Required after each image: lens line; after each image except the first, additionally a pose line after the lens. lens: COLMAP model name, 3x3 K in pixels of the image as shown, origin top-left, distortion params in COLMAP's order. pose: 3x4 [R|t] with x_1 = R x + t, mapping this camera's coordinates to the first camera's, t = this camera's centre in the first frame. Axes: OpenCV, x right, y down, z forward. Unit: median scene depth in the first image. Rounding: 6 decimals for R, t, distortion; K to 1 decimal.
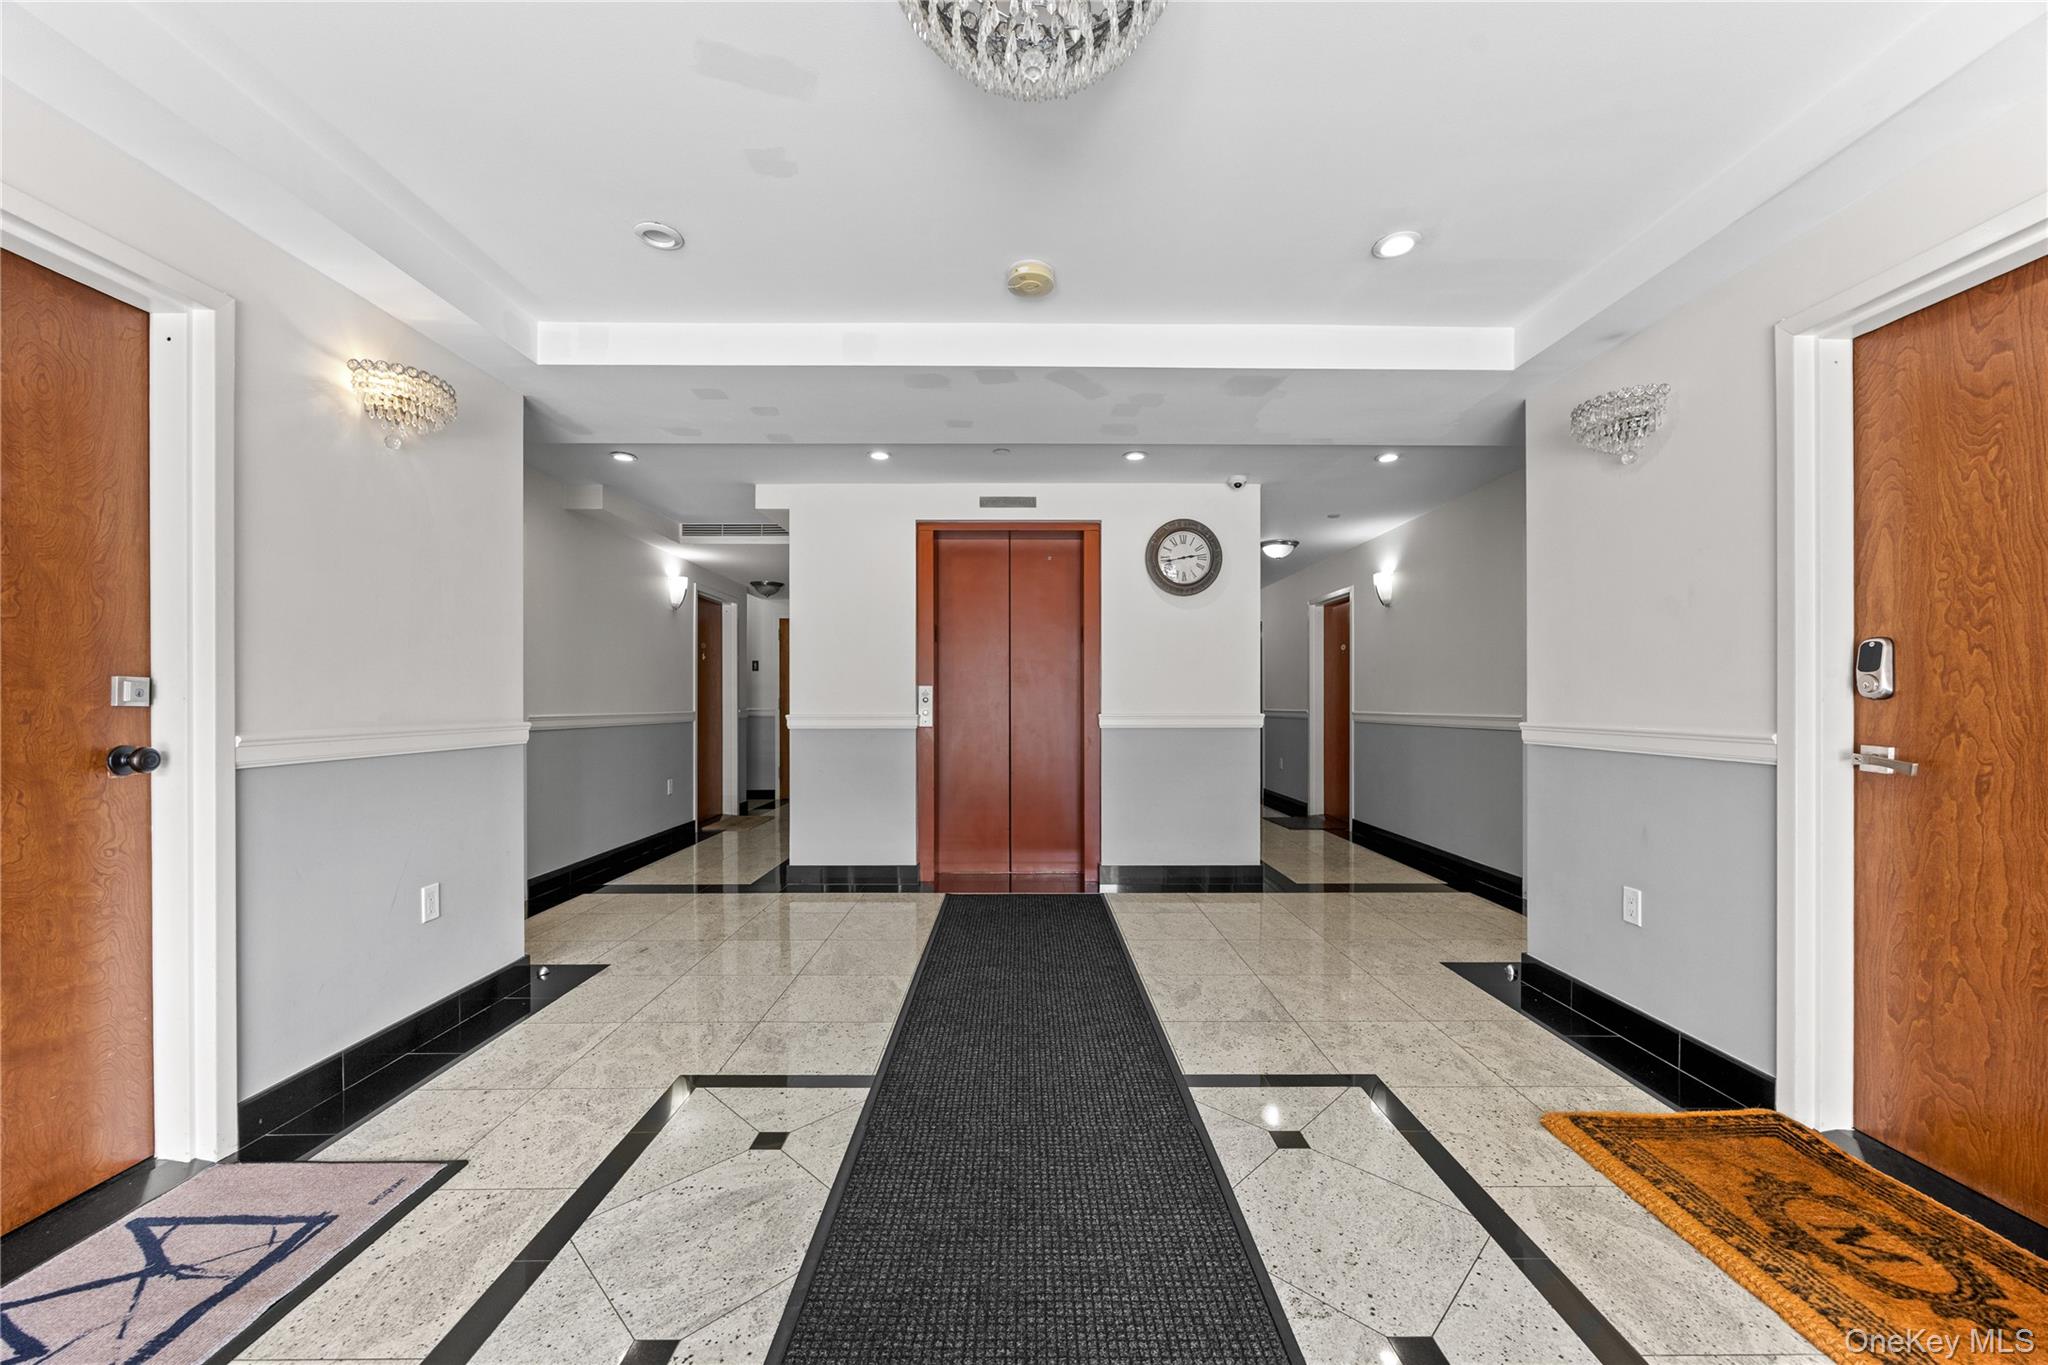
lens RADIAL K [[777.6, 0, 1021.9], [0, 777.6, 688.7], [0, 0, 1]] dist [0.000422, -0.000079]
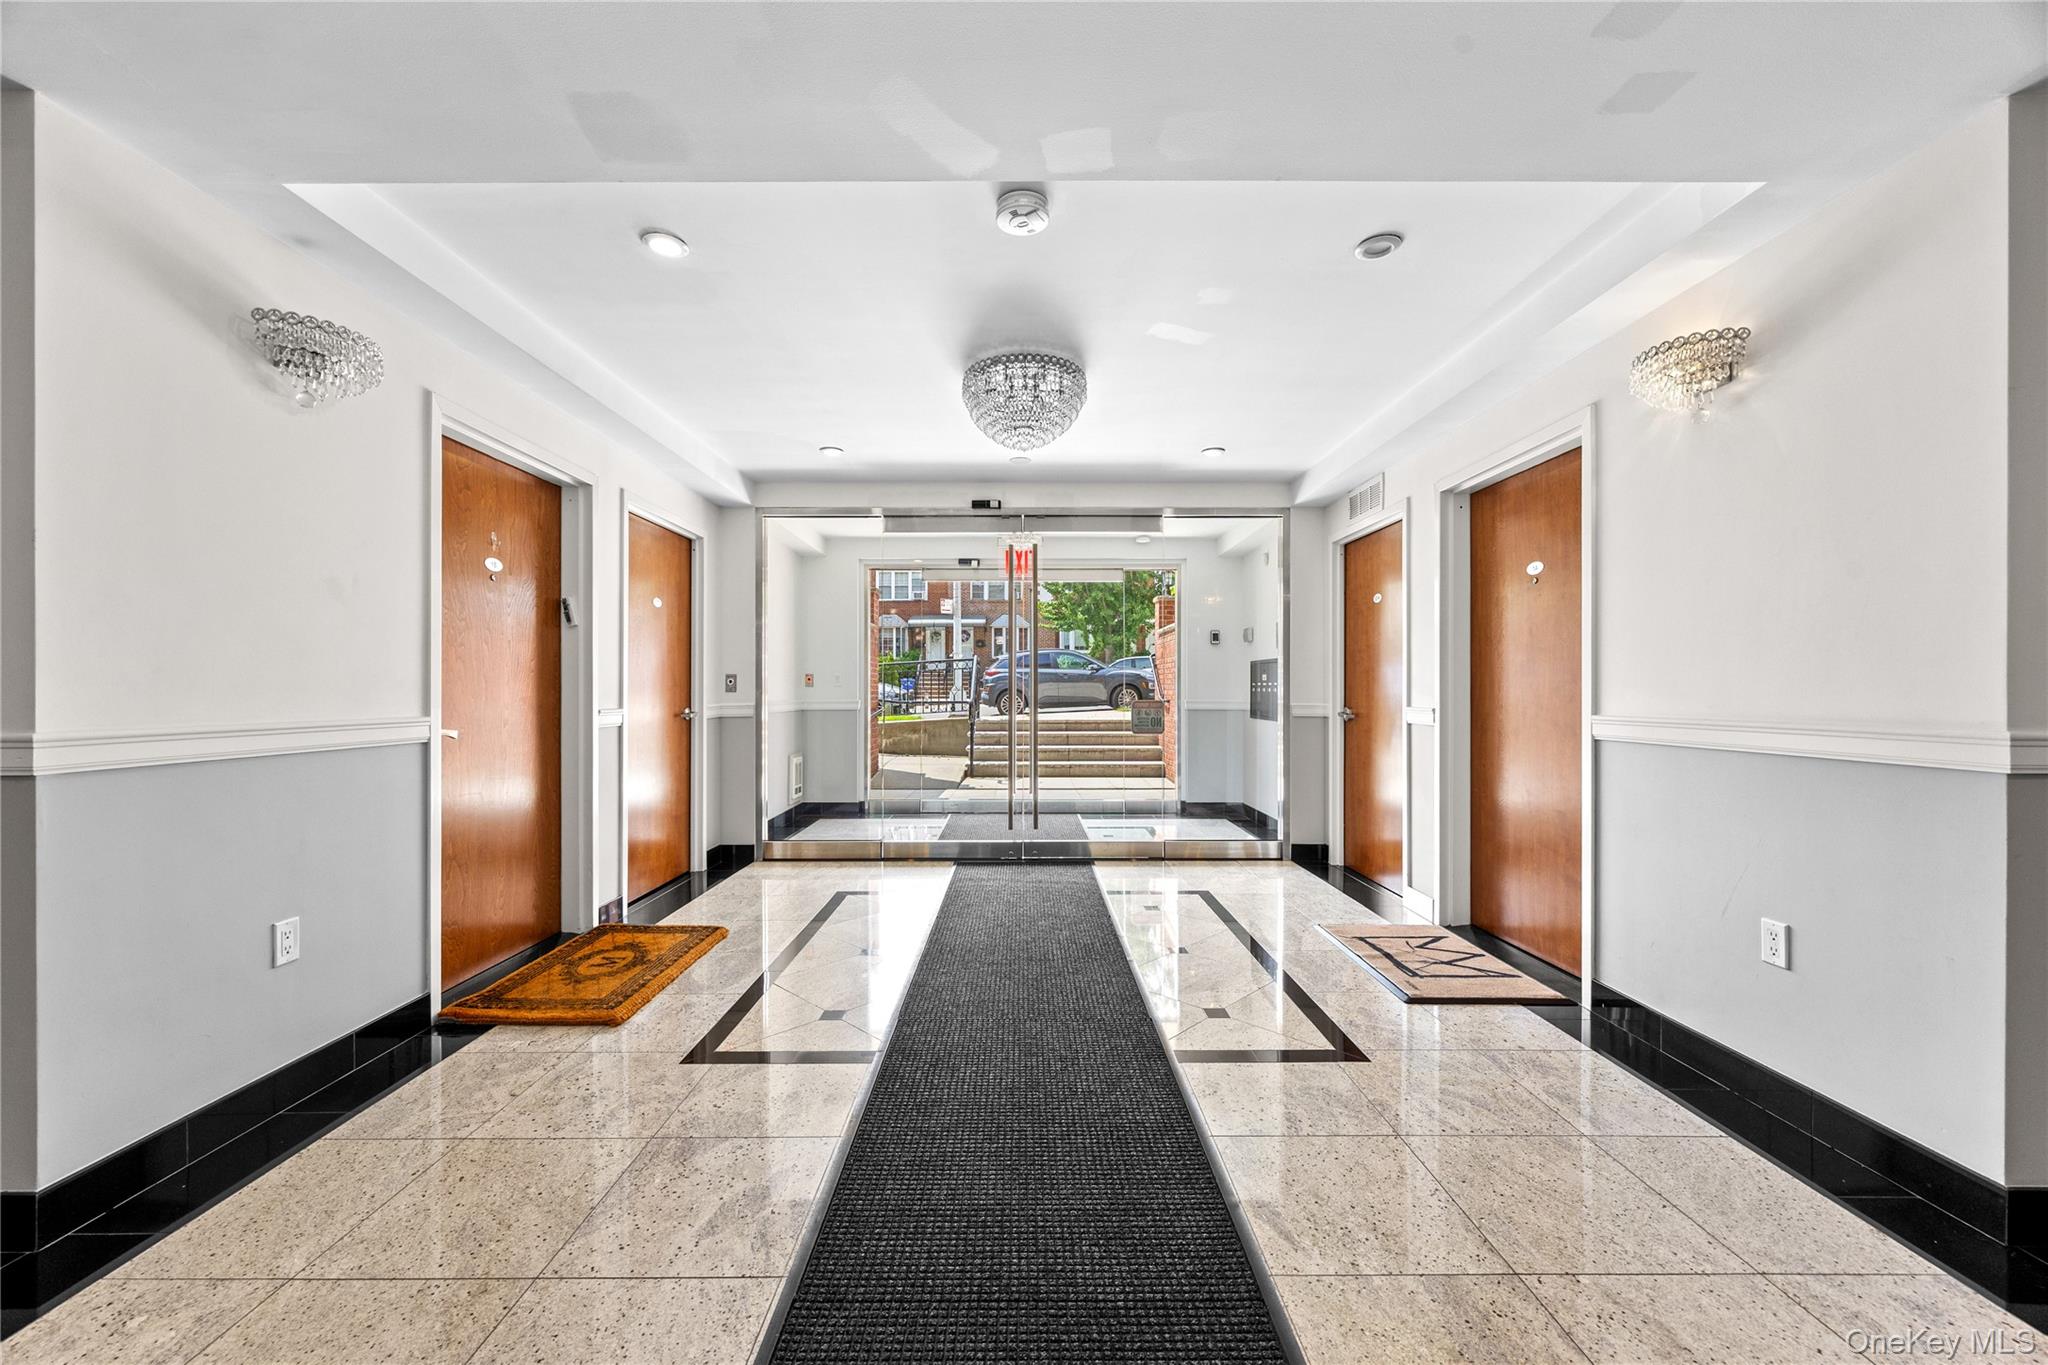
lens RADIAL K [[777.6, 0, 1021.9], [0, 777.6, 688.7], [0, 0, 1]] dist [0.000422, -0.000079]
pose [[-1.000000, -0.000069, 0.000486, 0.016437], [-0.000078, 0.999848, -0.017451, 0.039234], [-0.000484, -0.017451, -0.999848, 2.522232]]
